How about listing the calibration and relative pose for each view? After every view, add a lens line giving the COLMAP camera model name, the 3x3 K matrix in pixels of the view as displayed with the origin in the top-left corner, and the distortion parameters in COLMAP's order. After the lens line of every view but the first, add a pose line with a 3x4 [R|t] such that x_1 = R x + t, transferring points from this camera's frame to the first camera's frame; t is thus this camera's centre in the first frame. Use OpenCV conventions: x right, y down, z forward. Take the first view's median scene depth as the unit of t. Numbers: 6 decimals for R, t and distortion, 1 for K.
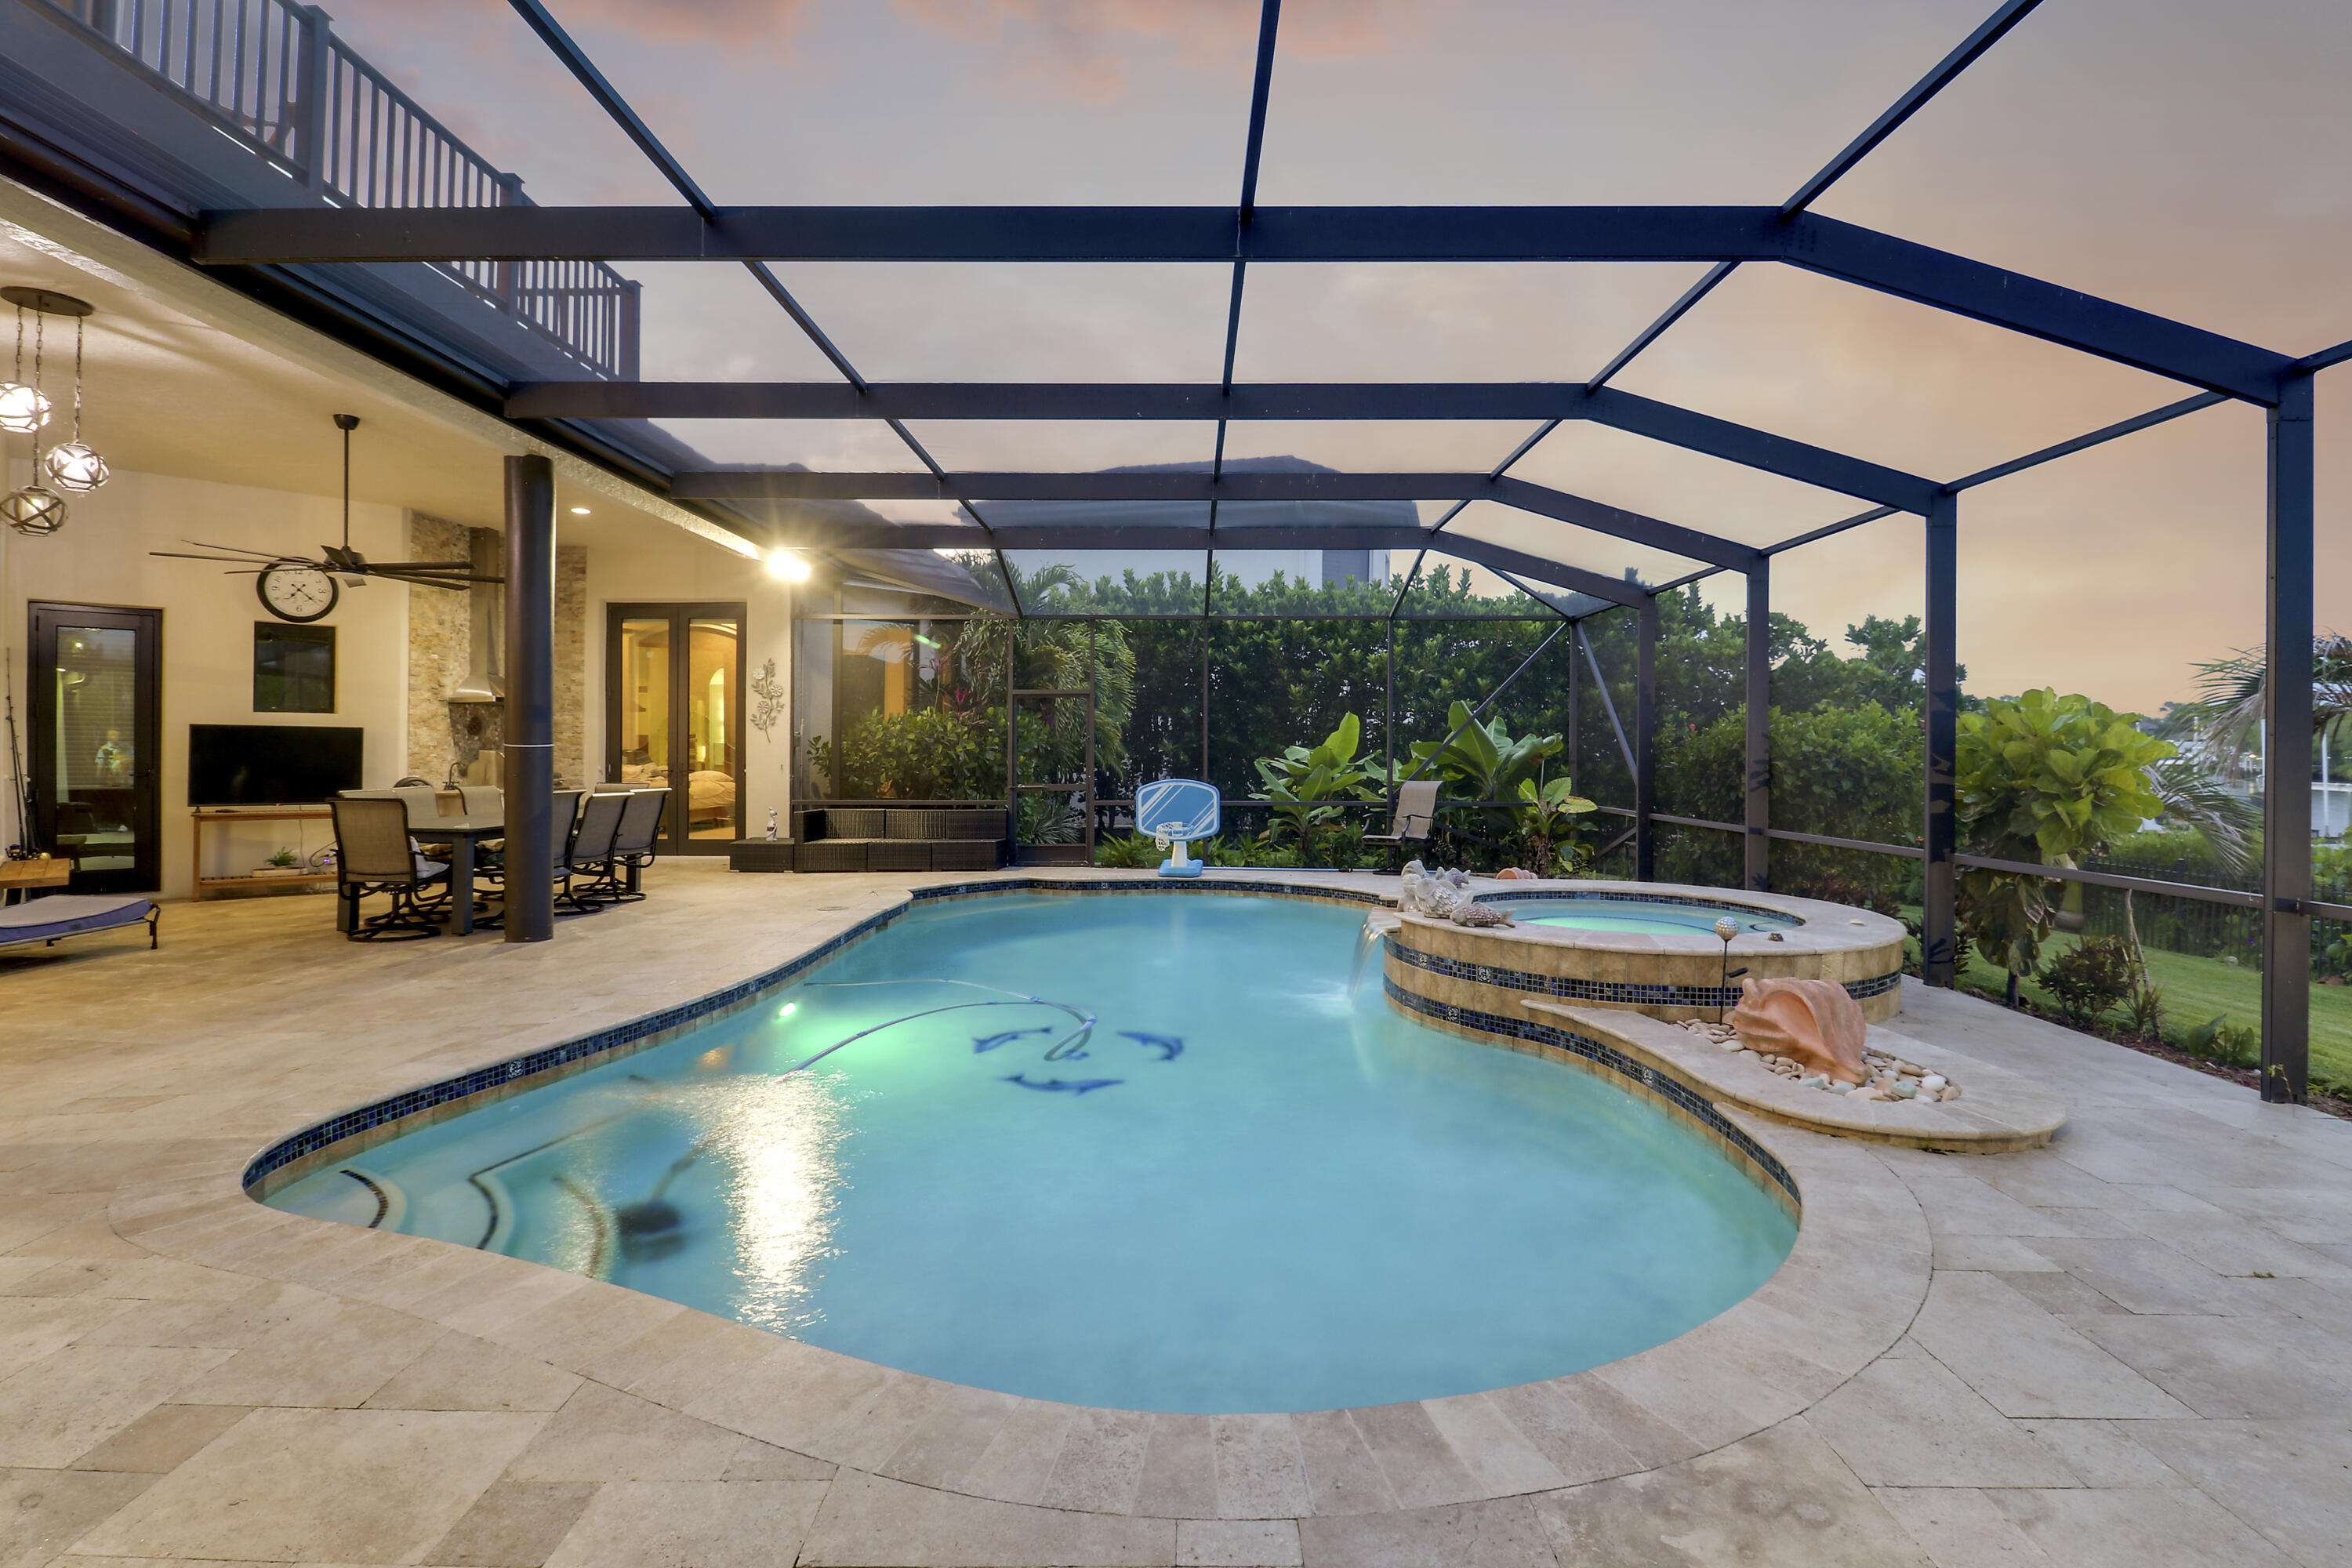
lens RADIAL K [[1112.8, 0, 1194.3], [0, 1112.8, 781.6], [0, 0, 1]] dist [0.004013, -0.010502]
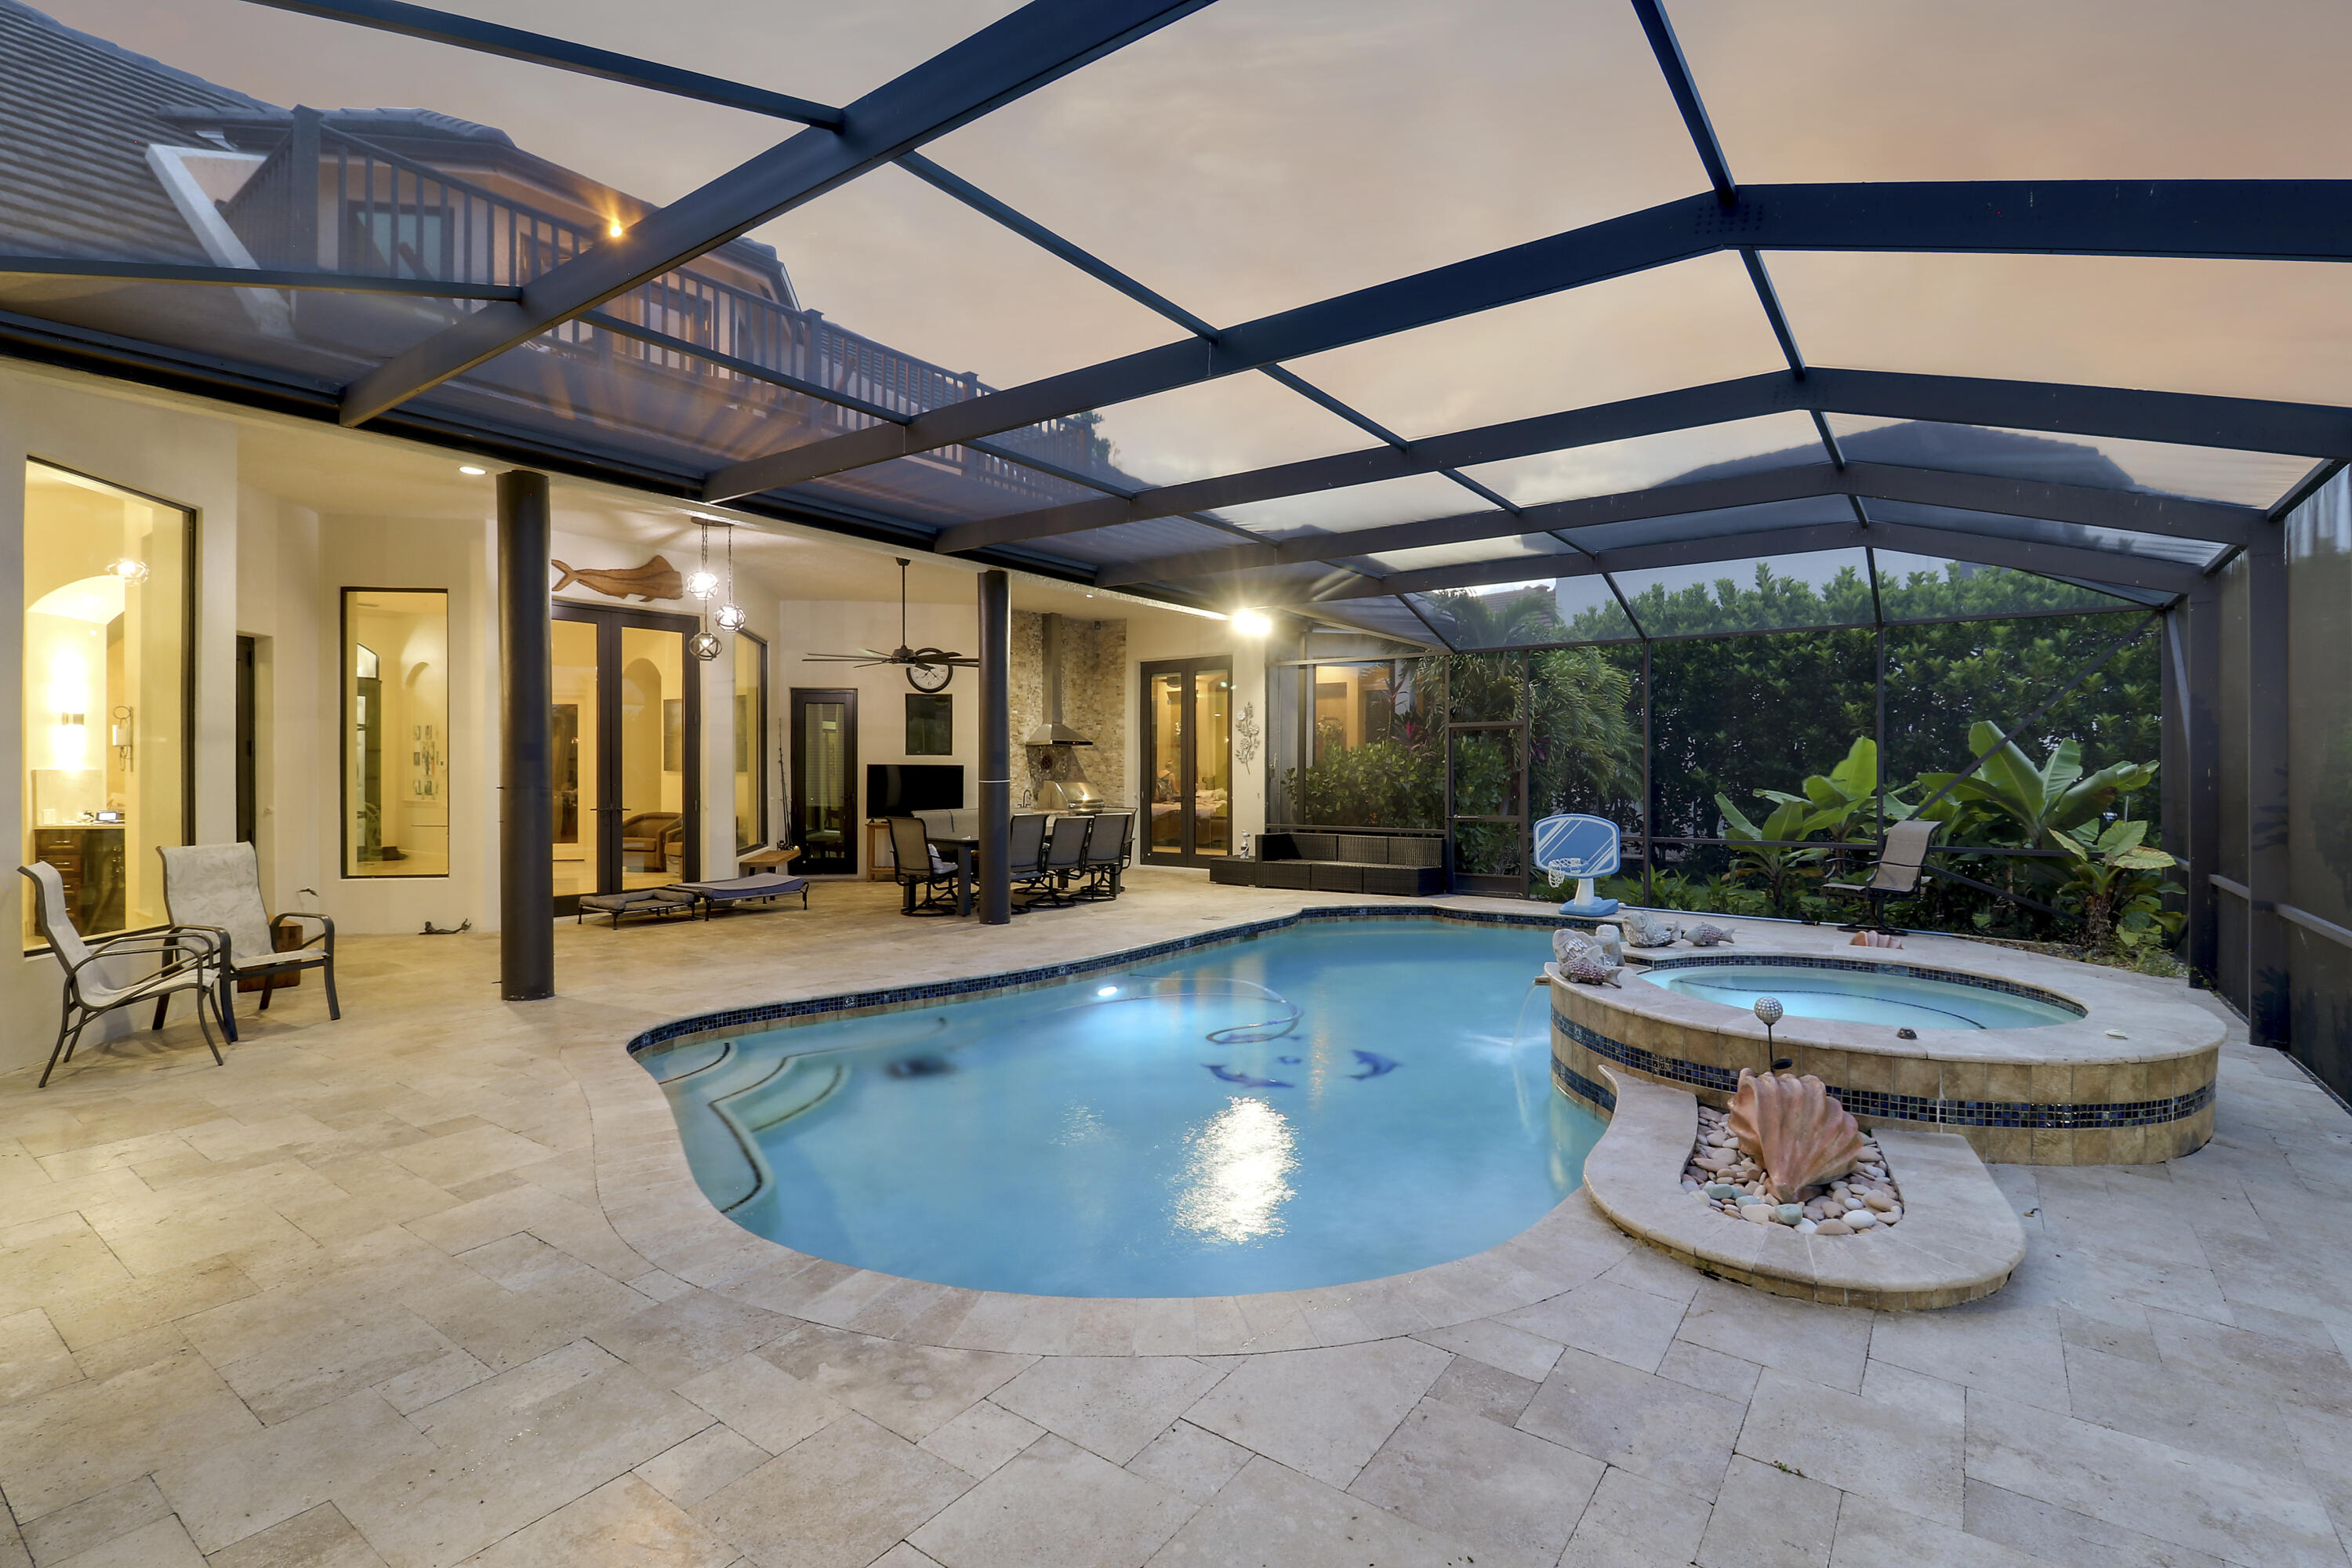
lens RADIAL K [[1112.8, 0, 1167.5], [0, 1112.8, 763.3], [0, 0, 1]] dist [0.004013, -0.010502]
pose [[0.806411, -0.005572, -0.591329, 0.357118], [-0.014934, 0.999445, -0.029784, -0.015262], [0.591166, 0.032849, 0.805880, 0.013903]]
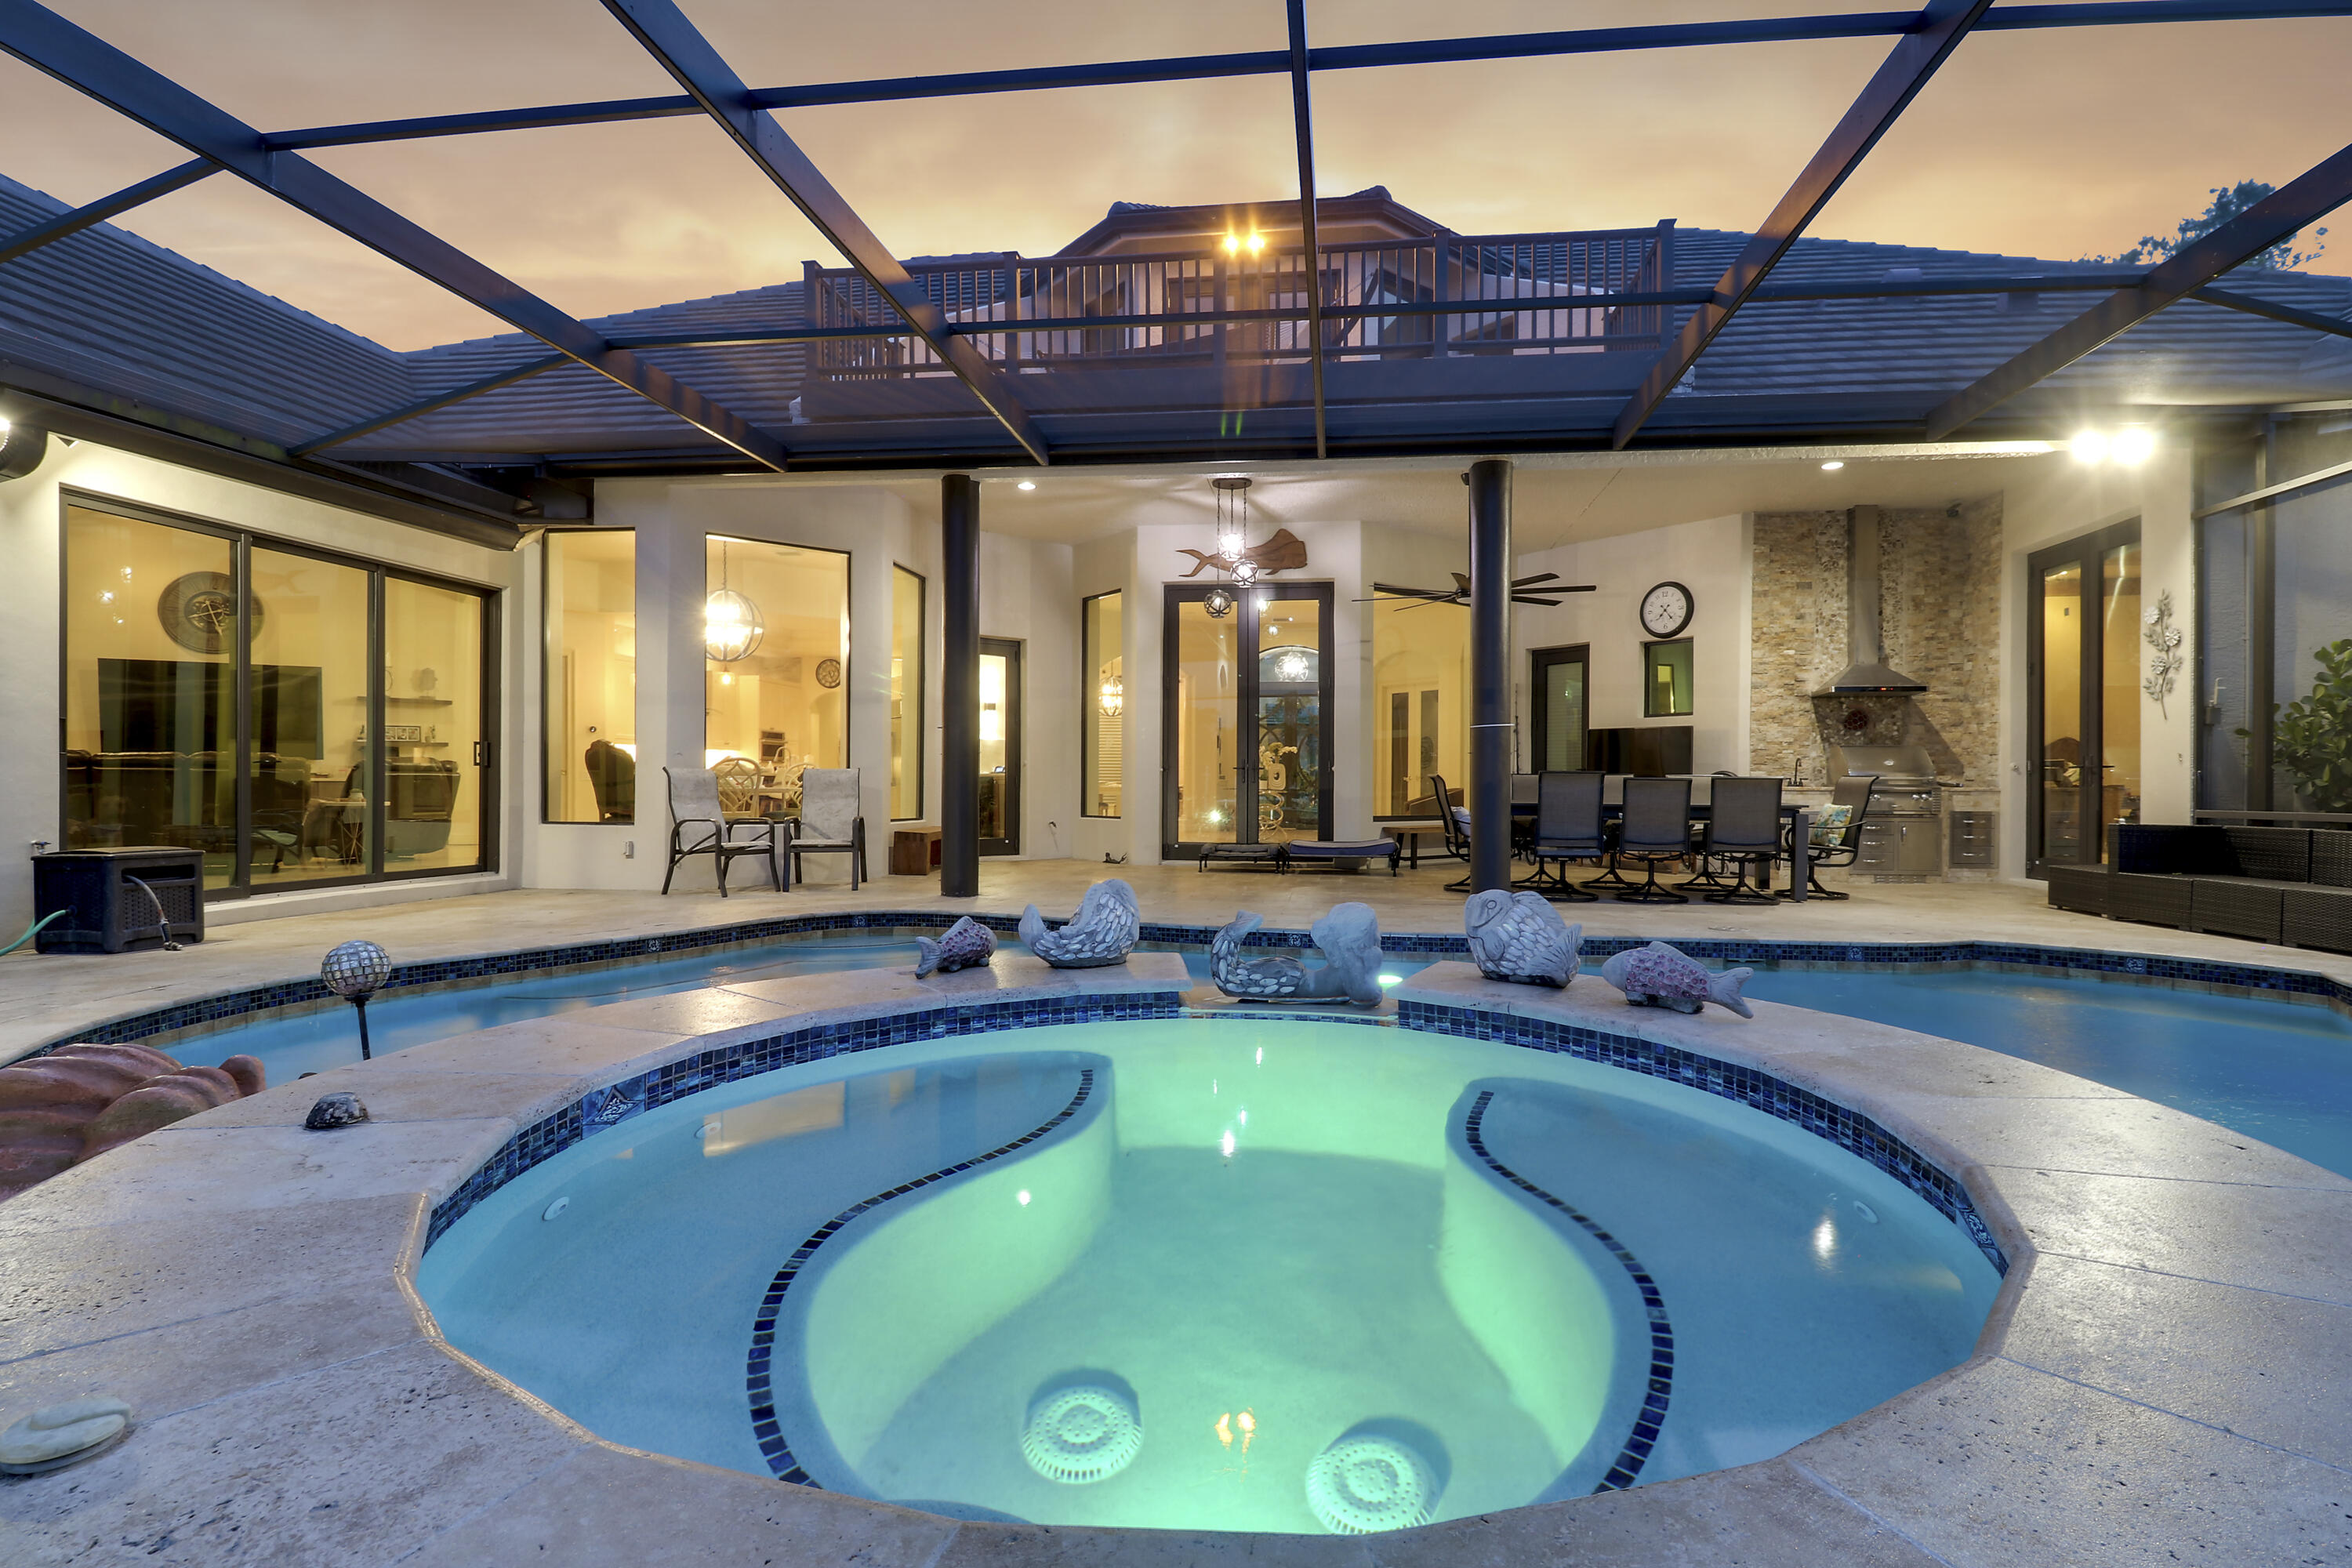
lens RADIAL K [[1112.8, 0, 1200.2], [0, 1112.8, 787.5], [0, 0, 1]] dist [0.004013, -0.010502]
pose [[-0.133471, -0.002435, -0.991050, 0.488577], [-0.034397, 0.999406, 0.002177, 0.032450], [0.990456, 0.034380, -0.133476, 0.796641]]
